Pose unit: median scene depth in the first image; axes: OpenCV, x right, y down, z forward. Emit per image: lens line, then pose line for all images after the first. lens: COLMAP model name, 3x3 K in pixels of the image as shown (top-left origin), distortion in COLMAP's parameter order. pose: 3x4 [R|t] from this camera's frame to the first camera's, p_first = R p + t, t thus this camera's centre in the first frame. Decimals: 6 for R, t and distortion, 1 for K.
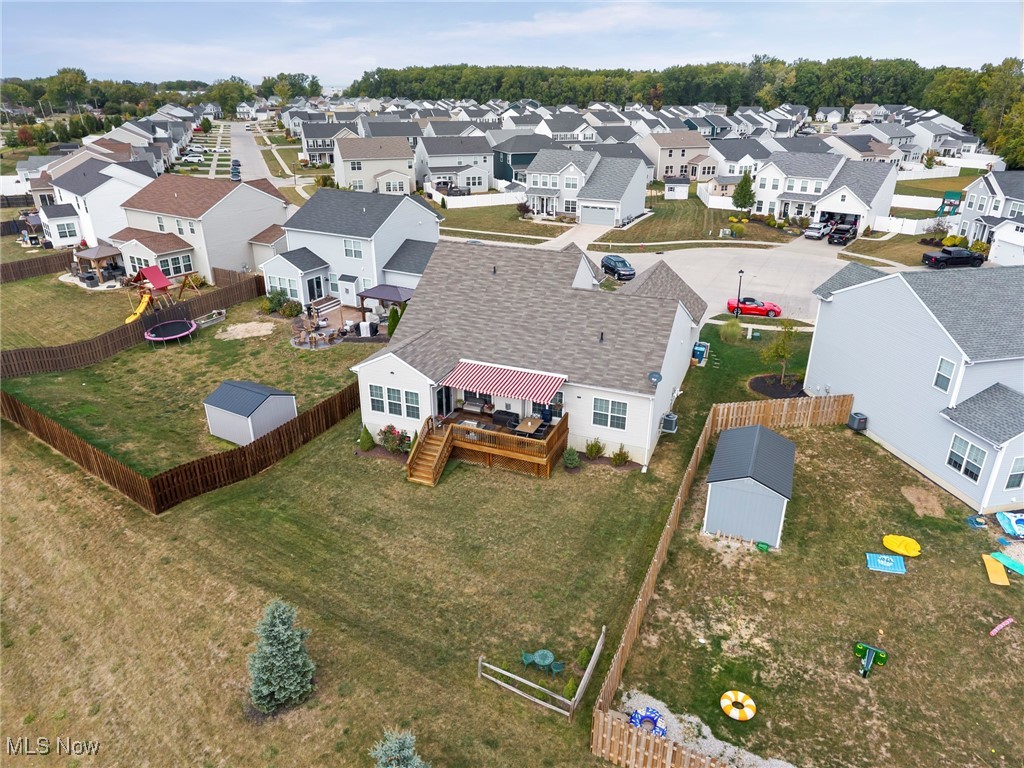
lens RADIAL K [[681.9, 0, 511.8], [0, 681.9, 386.5], [0, 0, 1]] dist [0.034043, -0.038060]
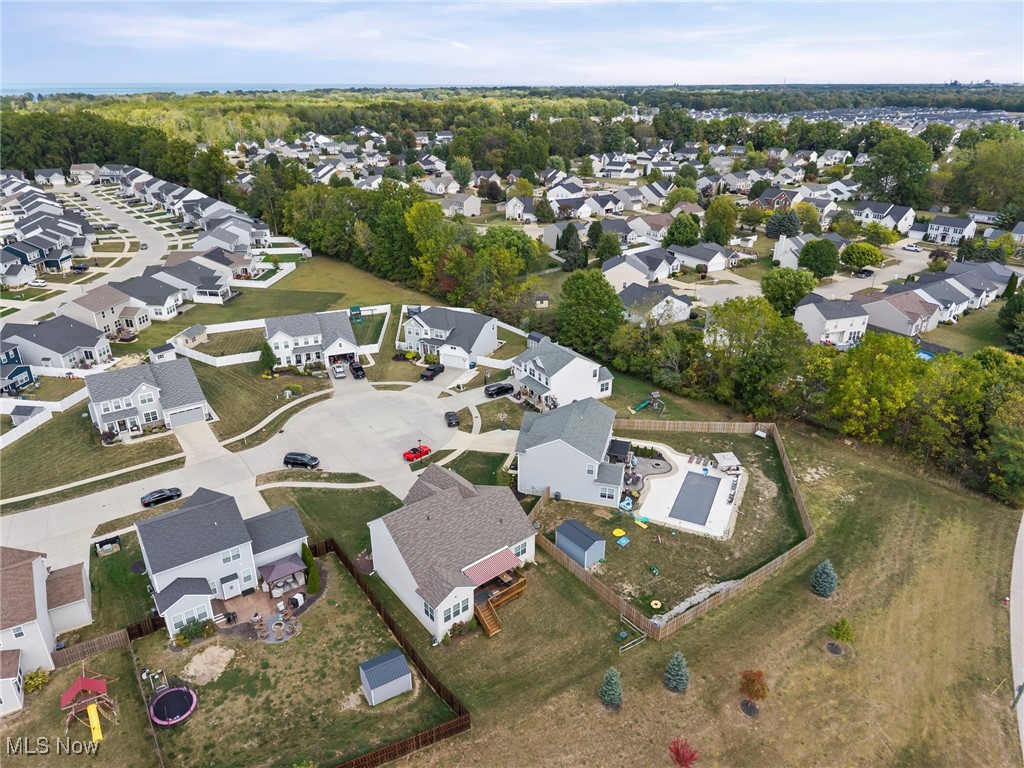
lens RADIAL K [[681.9, 0, 511.8], [0, 681.9, 386.5], [0, 0, 1]] dist [0.034043, -0.038060]
pose [[0.465715, -0.363788, 0.806702, -1.442200], [0.358937, 0.910894, 0.203557, -0.893854], [-0.808872, 0.194756, 0.554794, -0.292135]]
